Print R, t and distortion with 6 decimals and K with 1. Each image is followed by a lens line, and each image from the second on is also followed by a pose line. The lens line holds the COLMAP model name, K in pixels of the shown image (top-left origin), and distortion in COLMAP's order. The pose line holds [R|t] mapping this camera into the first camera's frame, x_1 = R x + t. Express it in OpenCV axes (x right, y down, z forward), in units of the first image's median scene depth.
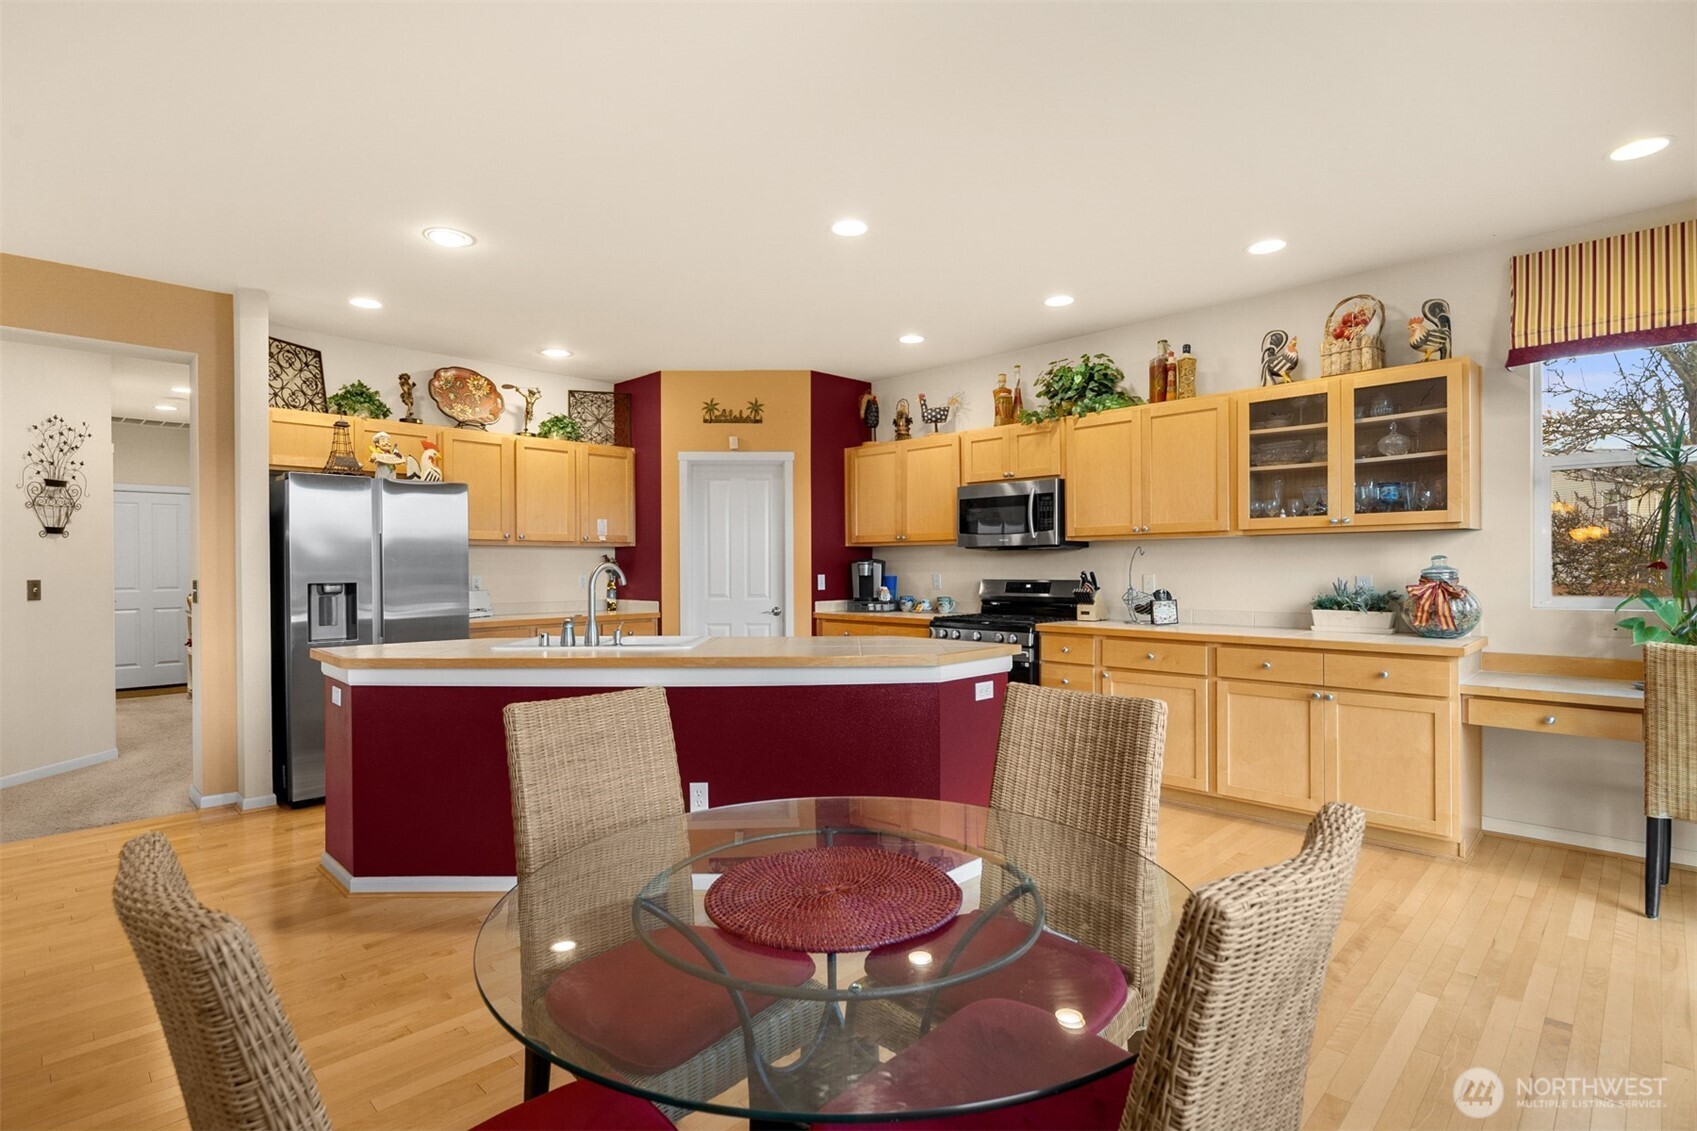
lens RADIAL K [[804.3, 0, 851.6], [0, 804.3, 565.3], [0, 0, 1]] dist [-0.005408, -0.000639]
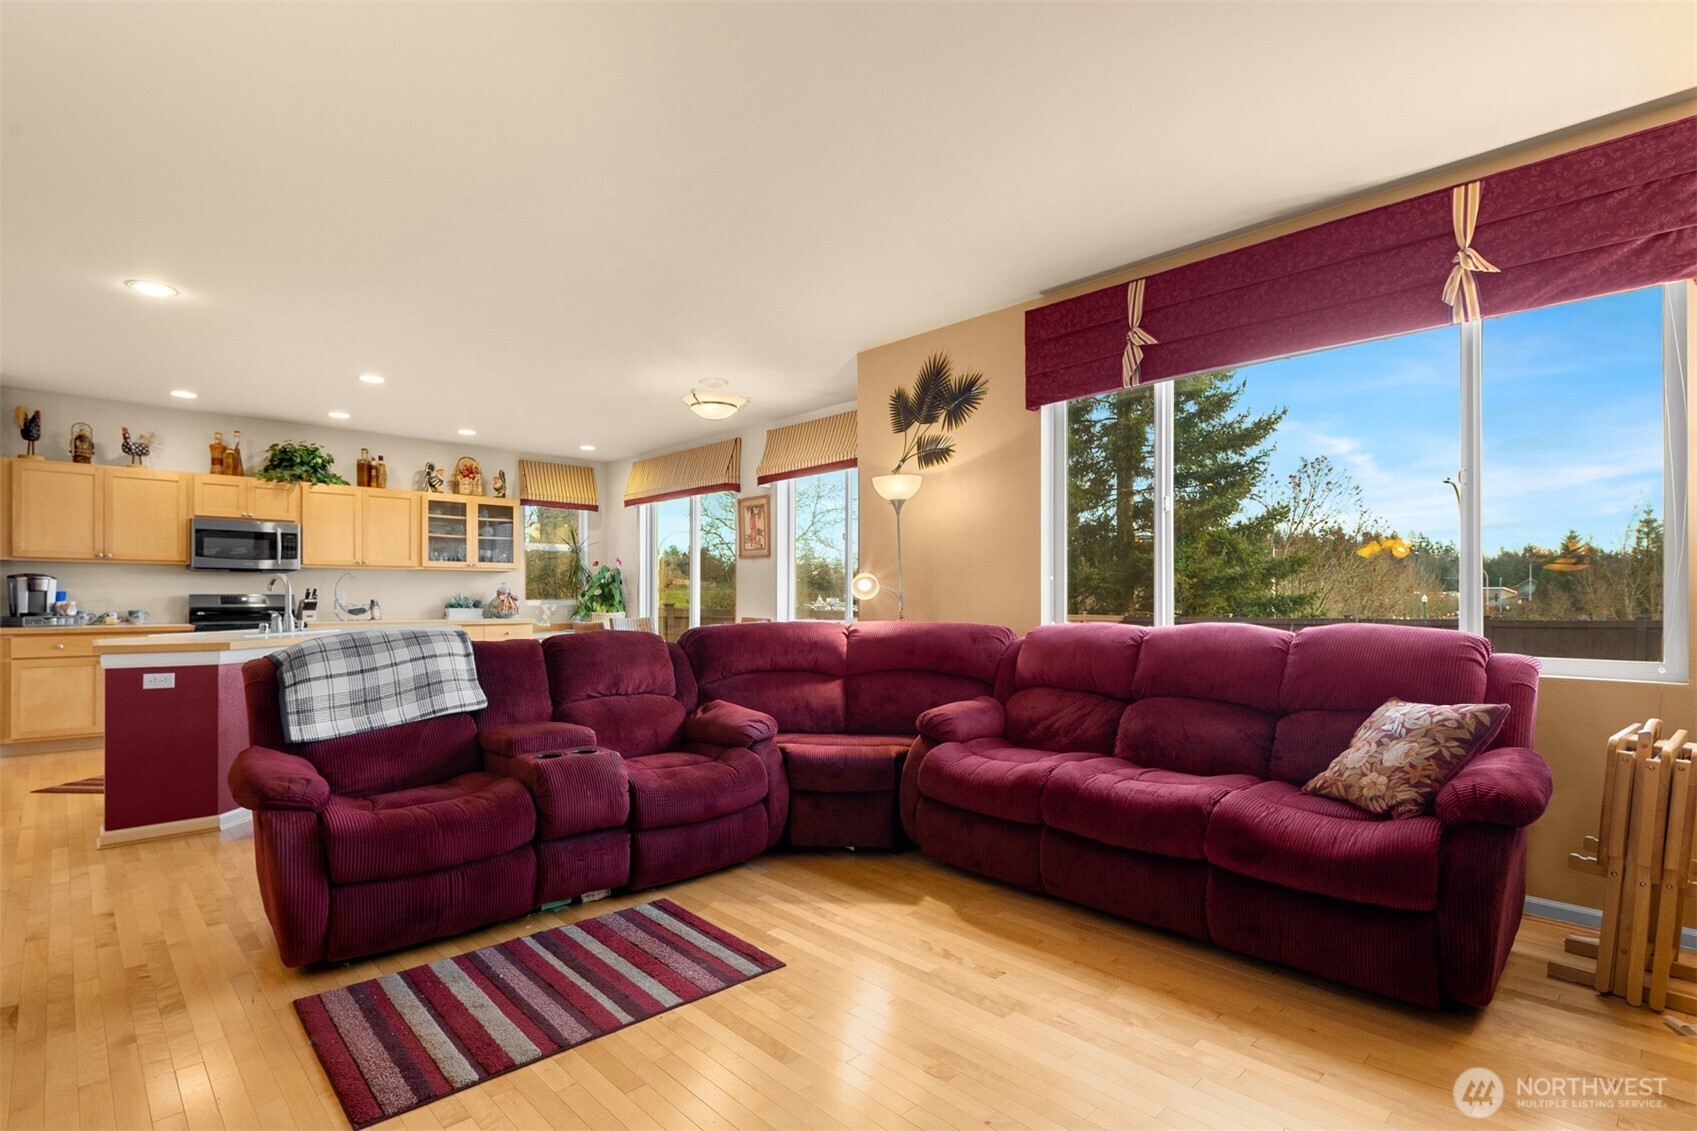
lens RADIAL K [[804.3, 0, 850.2], [0, 804.3, 597.4], [0, 0, 1]] dist [-0.005408, -0.000639]
pose [[0.032263, 0.006706, 0.999457, -1.247220], [0.000905, 0.999977, -0.006738, 0.037924], [-0.999479, 0.001122, 0.032256, -0.050561]]
